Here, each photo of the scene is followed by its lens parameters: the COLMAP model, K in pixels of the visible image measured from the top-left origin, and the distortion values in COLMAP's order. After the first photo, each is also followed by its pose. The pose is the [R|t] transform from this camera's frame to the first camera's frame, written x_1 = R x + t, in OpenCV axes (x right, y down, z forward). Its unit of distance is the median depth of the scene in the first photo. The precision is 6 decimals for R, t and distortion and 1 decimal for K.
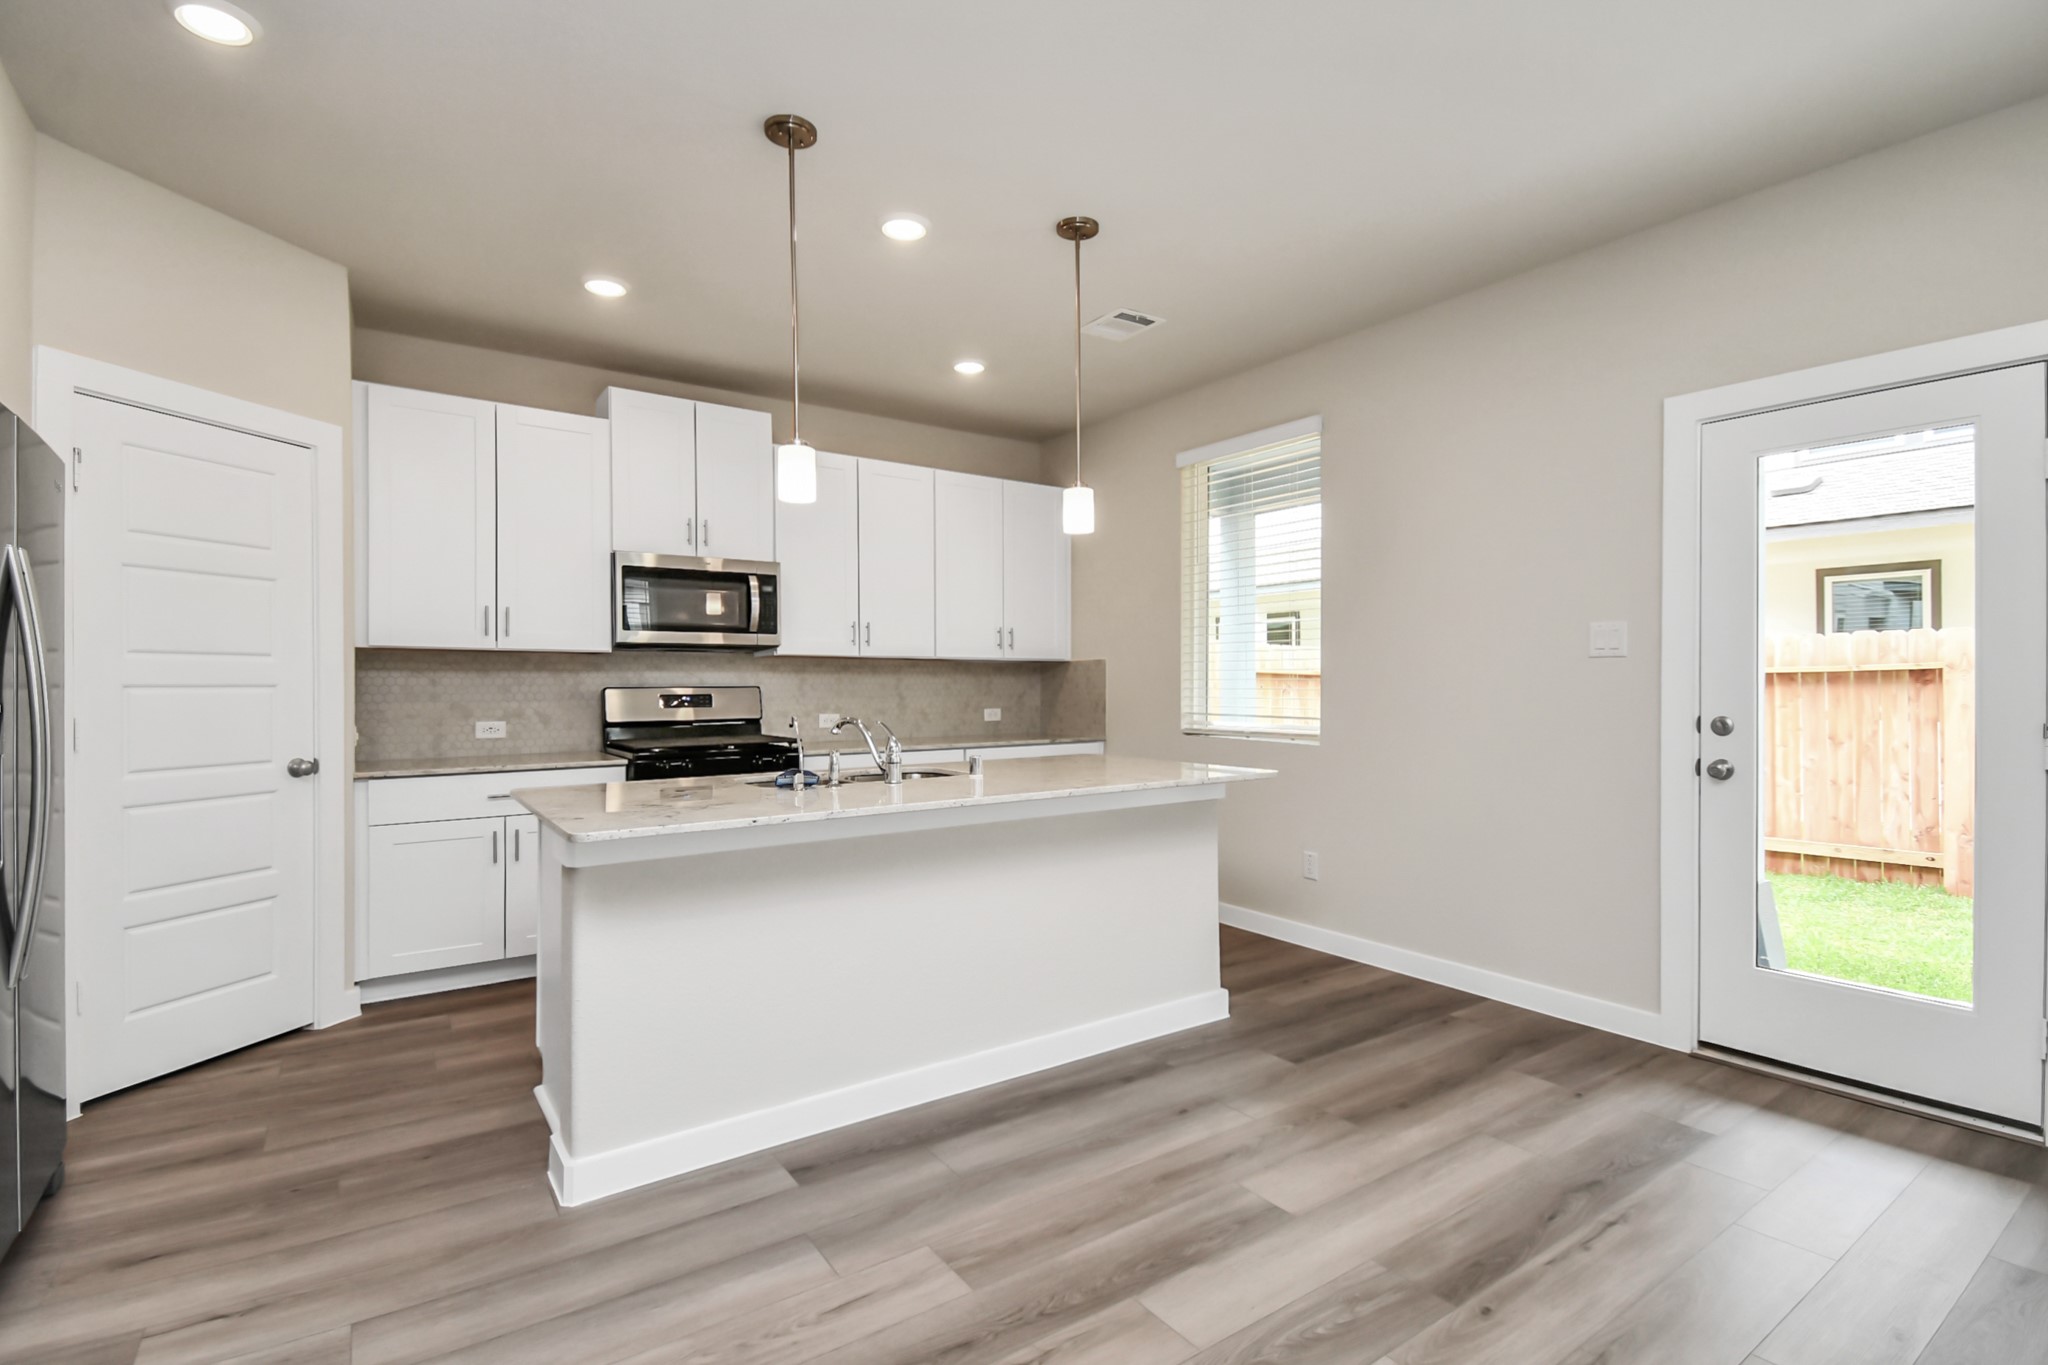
lens RADIAL K [[934.5, 0, 1003.7], [0, 934.5, 685.2], [0, 0, 1]] dist [0.023928, -0.029609]
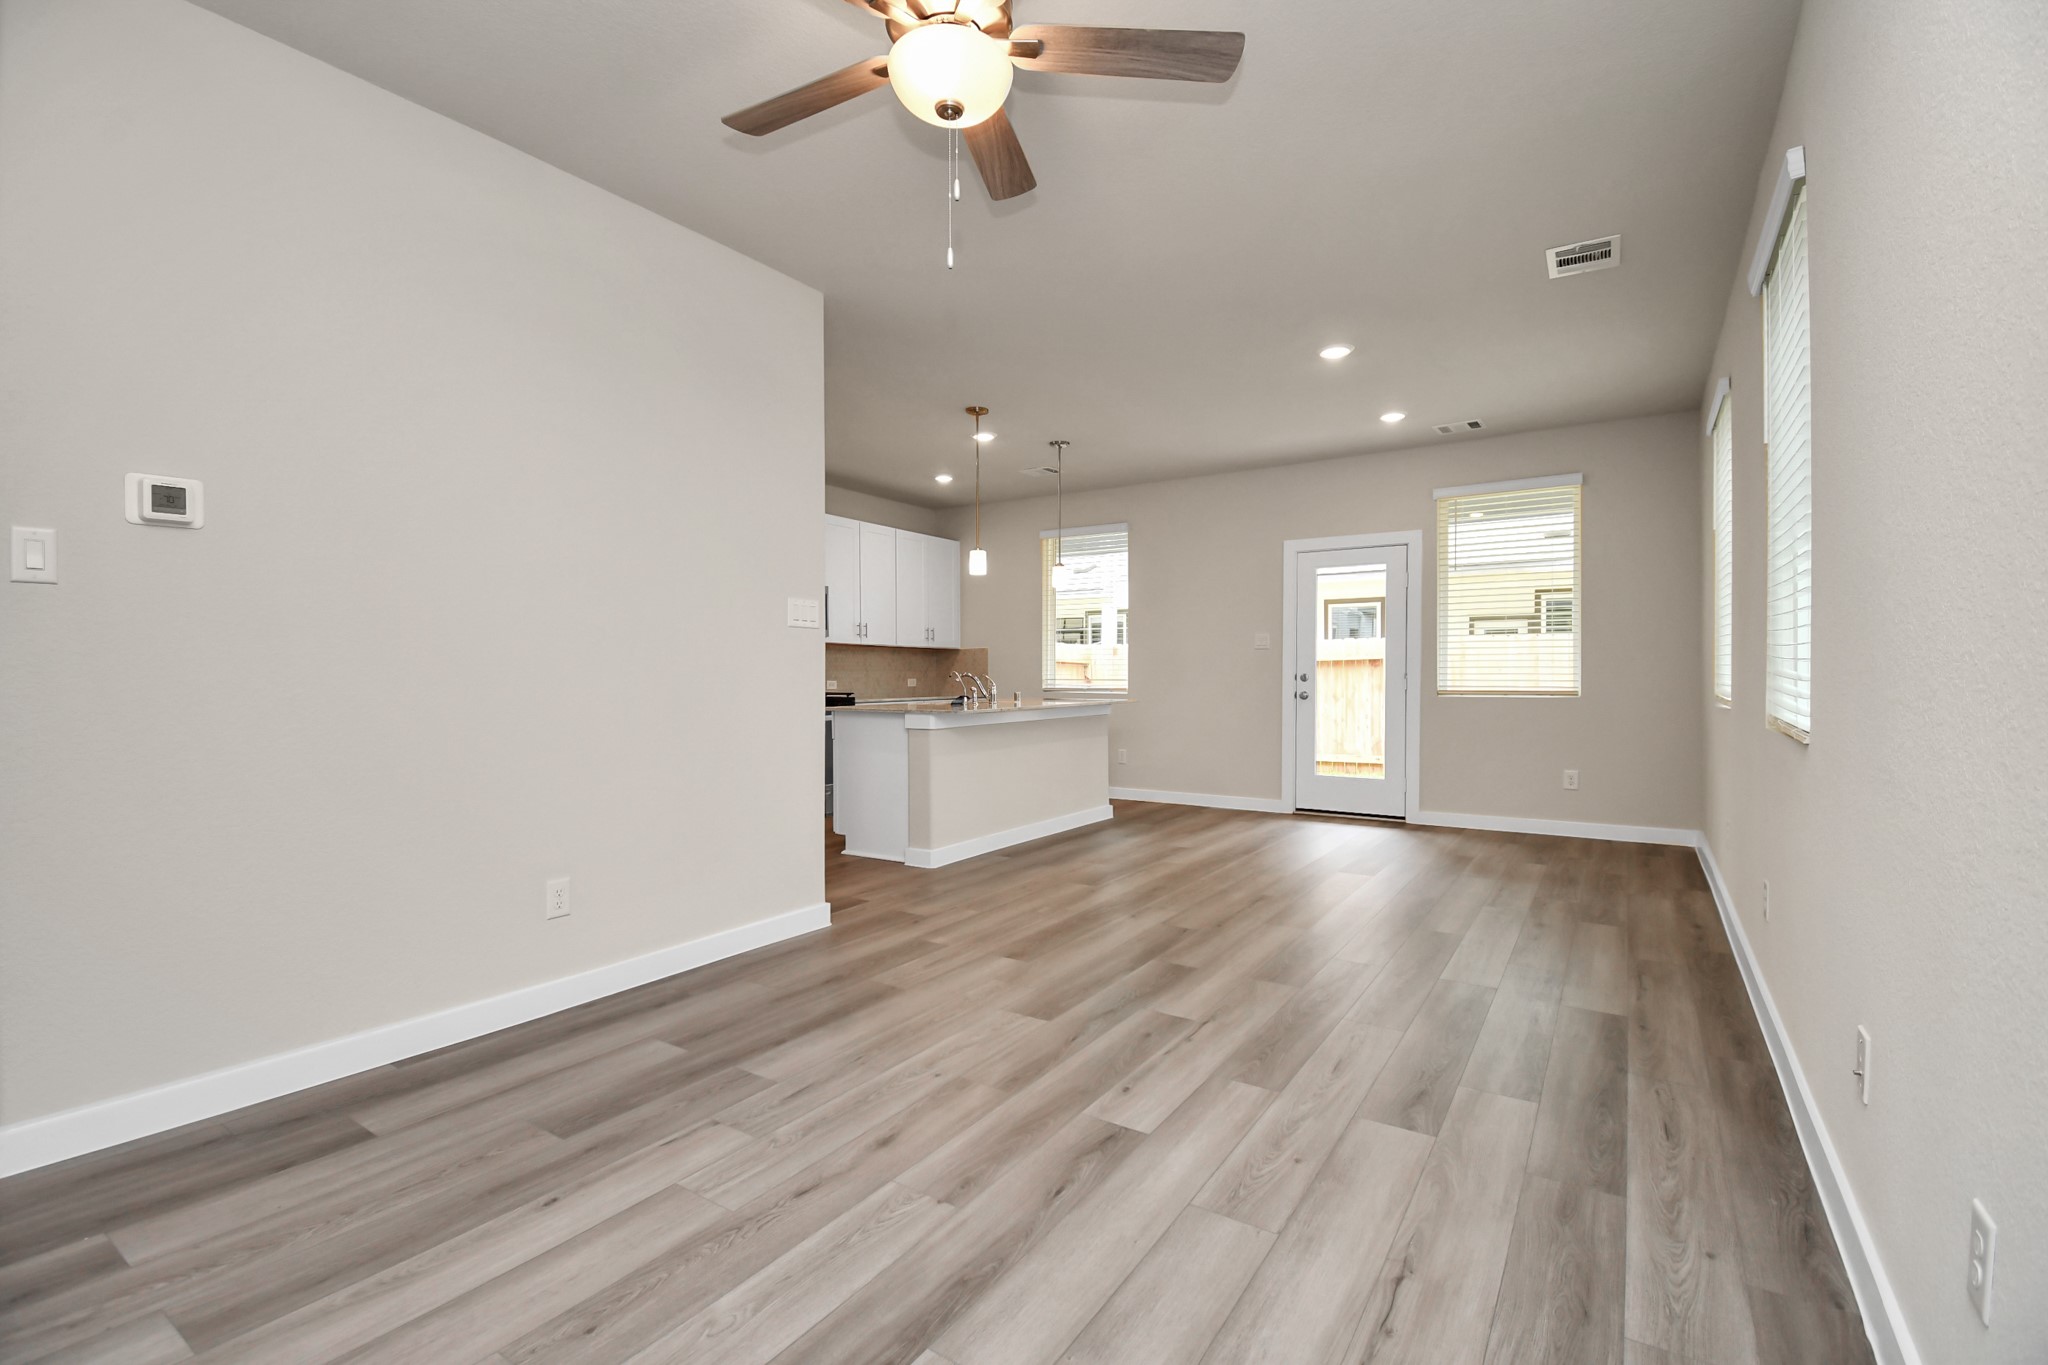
lens RADIAL K [[899.0, 0, 1002.6], [0, 899.0, 681.8], [0, 0, 1]] dist [0.019503, -0.025135]
pose [[0.928215, -0.000832, 0.372044, -0.581352], [-0.001364, 0.999983, 0.005639, 0.028407], [-0.372043, -0.005742, 0.928198, -0.616577]]
